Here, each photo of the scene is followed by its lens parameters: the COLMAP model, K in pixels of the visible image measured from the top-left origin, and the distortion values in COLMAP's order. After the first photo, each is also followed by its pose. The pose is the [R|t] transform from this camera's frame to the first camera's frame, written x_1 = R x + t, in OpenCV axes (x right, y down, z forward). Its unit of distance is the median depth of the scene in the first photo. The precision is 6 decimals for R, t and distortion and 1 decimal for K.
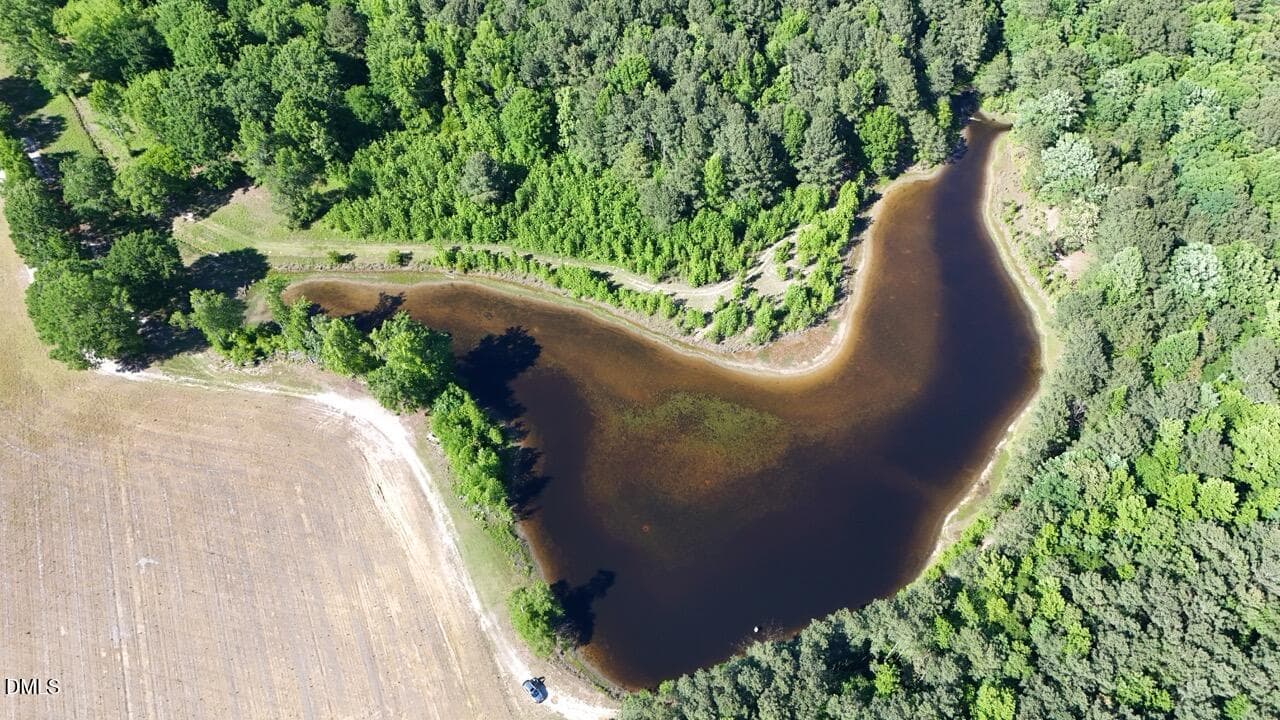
lens RADIAL K [[937.5, 0, 647.0], [0, 937.5, 352.8], [0, 0, 1]] dist [0.081742, -0.067744]
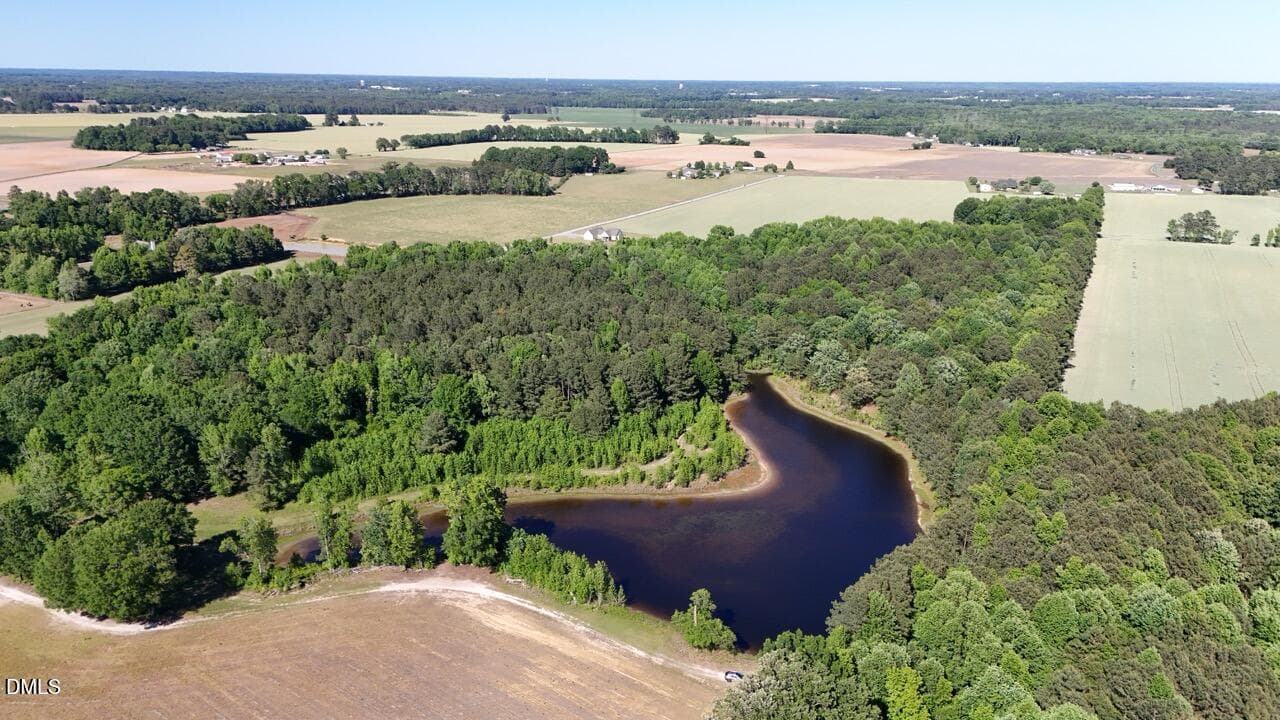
lens RADIAL K [[937.5, 0, 639.3], [0, 937.5, 349.7], [0, 0, 1]] dist [0.081742, -0.067744]
pose [[0.879871, -0.125550, 0.458327, -0.484018], [0.371515, 0.783124, -0.498692, 0.409596], [-0.296316, 0.609060, 0.735692, 0.014092]]
